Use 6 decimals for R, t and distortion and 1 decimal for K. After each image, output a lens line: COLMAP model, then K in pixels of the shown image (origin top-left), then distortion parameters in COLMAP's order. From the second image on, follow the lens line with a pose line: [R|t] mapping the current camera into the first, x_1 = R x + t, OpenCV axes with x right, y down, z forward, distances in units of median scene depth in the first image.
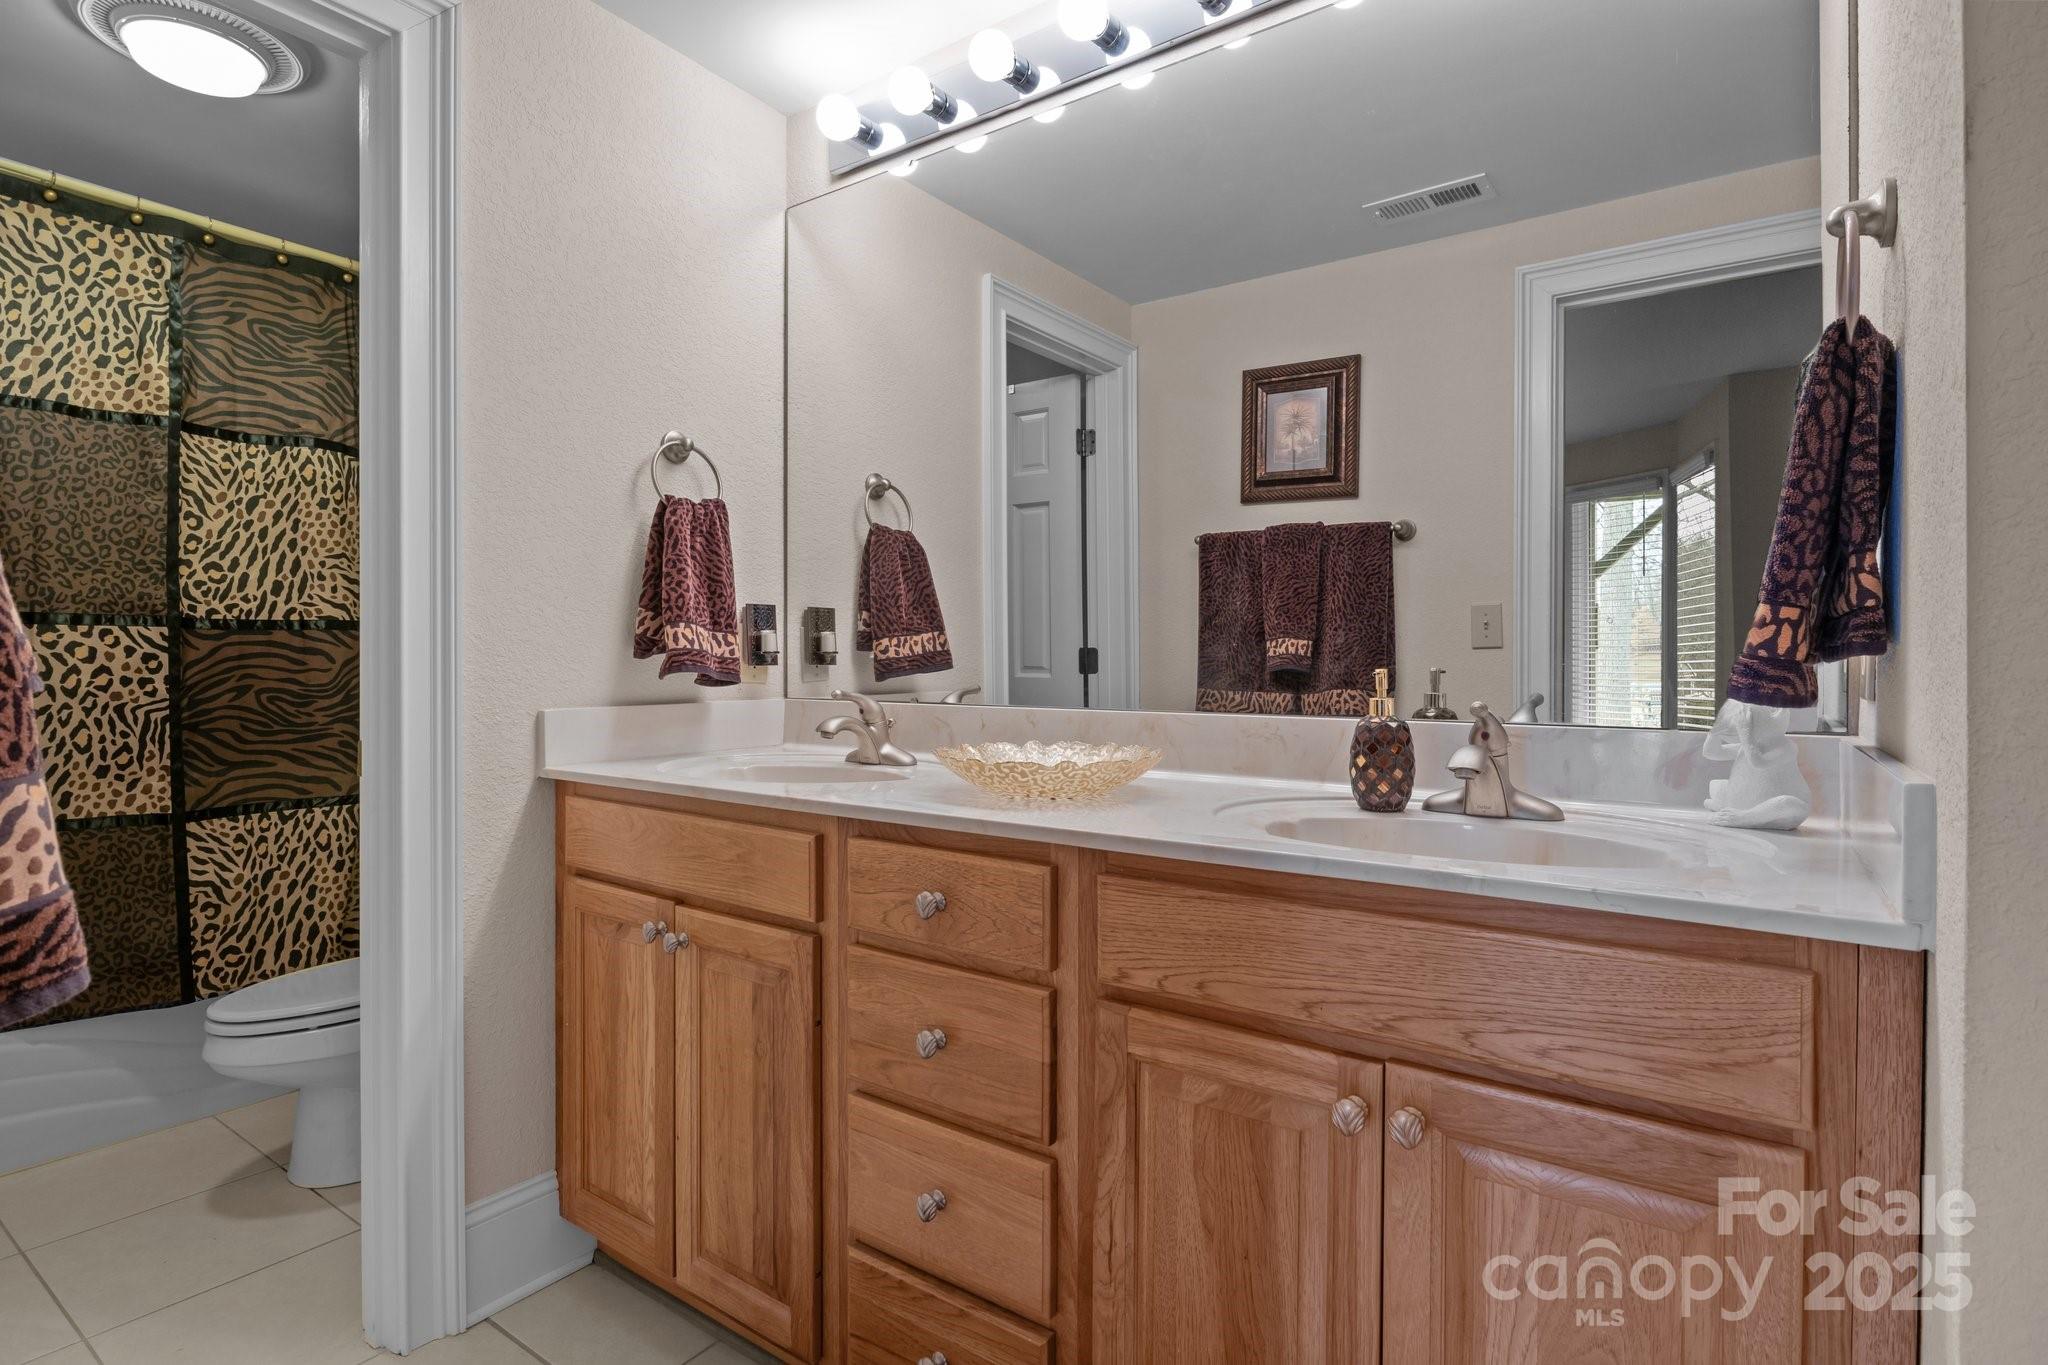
lens RADIAL K [[1024.3, 0, 1021.6], [0, 1024.3, 675.1], [0, 0, 1]] dist [-0.009985, 0.002694]
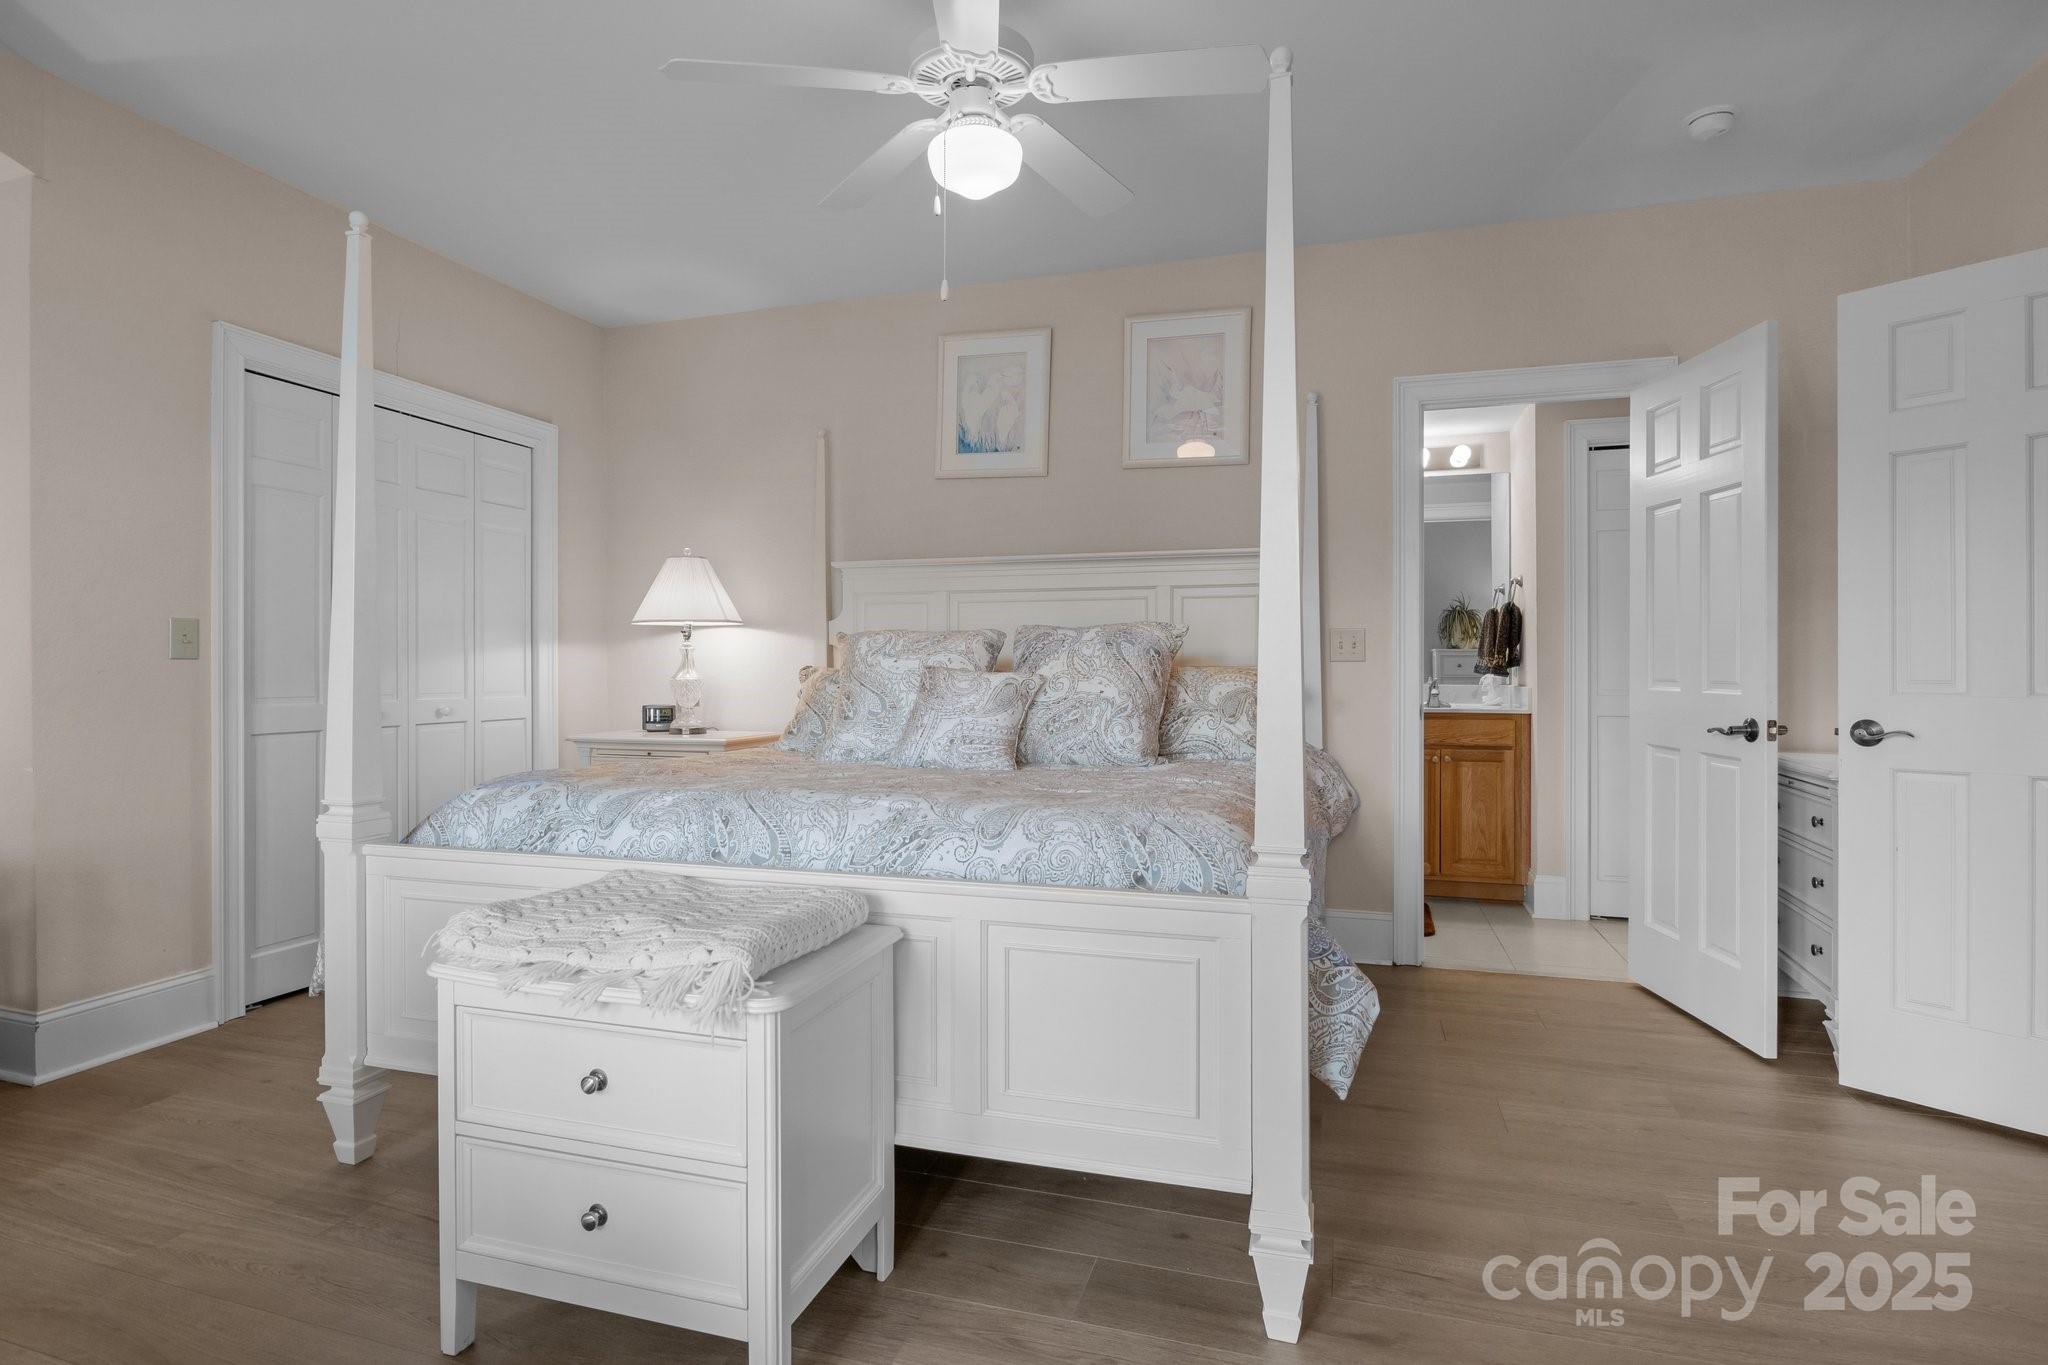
lens RADIAL K [[1024.3, 0, 1025.7], [0, 1024.3, 678.5], [0, 0, 1]] dist [-0.009985, 0.002694]
pose [[0.948357, -0.003892, 0.317180, -3.257372], [0.006476, 0.999954, -0.007093, 0.064581], [-0.317138, 0.008781, 0.948339, -3.194110]]
